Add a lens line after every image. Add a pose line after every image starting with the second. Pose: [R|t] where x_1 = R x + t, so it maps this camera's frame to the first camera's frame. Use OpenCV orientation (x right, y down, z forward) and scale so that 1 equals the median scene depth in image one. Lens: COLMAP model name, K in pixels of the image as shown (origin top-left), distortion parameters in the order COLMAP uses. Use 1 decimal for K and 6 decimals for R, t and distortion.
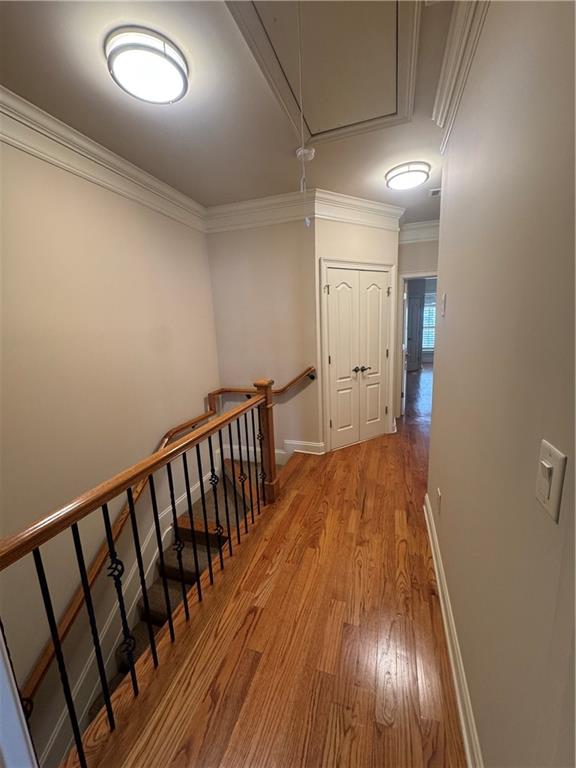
lens RADIAL K [[305.9, 0, 287.0], [0, 305.9, 383.3], [0, 0, 1]] dist [-0.005468, 0.000989]
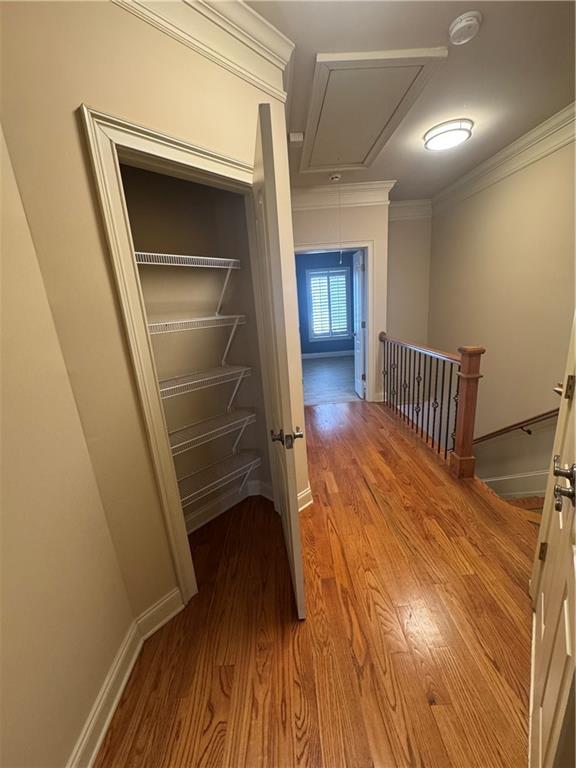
lens RADIAL K [[305.9, 0, 289.9], [0, 305.9, 383.4], [0, 0, 1]] dist [-0.005468, 0.000989]
pose [[-0.926335, 0.199622, -0.319459, 0.799915], [0.044241, 0.899828, 0.433997, -0.358541], [0.374093, 0.387893, -0.842373, 1.757180]]
